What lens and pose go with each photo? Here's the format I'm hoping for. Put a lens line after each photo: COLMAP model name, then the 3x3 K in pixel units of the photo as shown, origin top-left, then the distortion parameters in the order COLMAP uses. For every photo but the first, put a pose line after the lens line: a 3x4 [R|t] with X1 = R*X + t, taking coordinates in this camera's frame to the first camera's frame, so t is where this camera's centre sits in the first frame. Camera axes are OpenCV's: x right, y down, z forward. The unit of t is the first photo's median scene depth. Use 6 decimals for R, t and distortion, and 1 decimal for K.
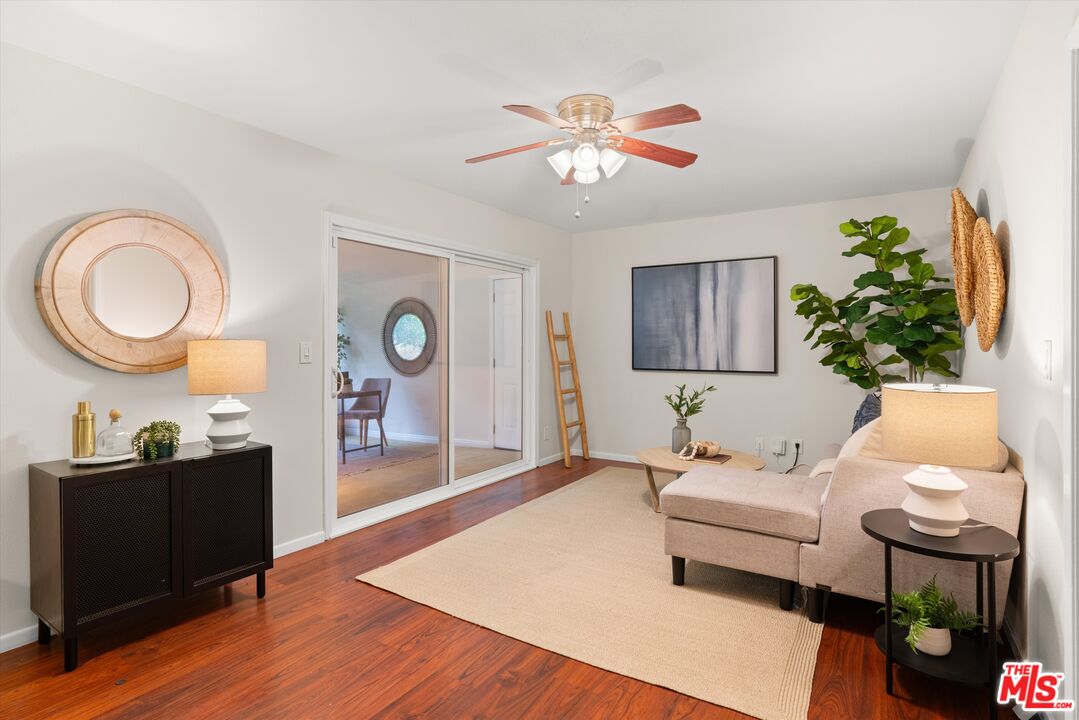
lens RADIAL K [[543.3, 0, 538.4], [0, 543.3, 344.4], [0, 0, 1]] dist [-0.004180, -0.000291]
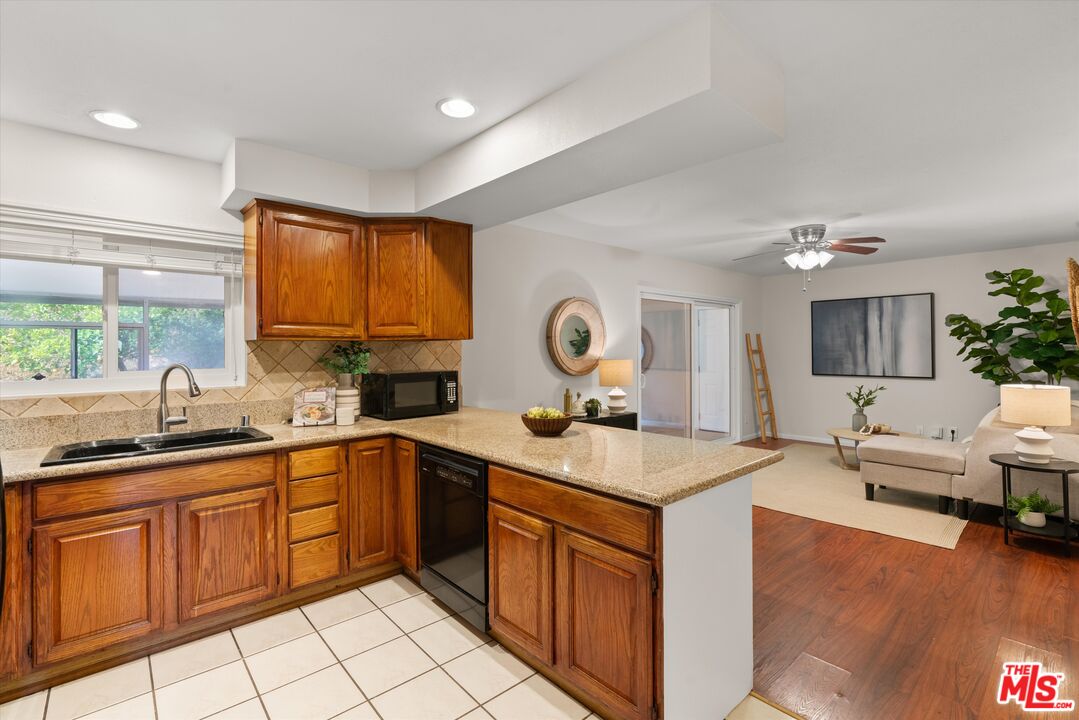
lens RADIAL K [[491.6, 0, 539.0], [0, 491.6, 345.6], [0, 0, 1]] dist [-0.001121, 0.000894]
pose [[0.966080, -0.008213, -0.258114, -0.235429], [0.005970, 0.999937, -0.009473, -0.027356], [0.258176, 0.007610, 0.966068, -0.526865]]
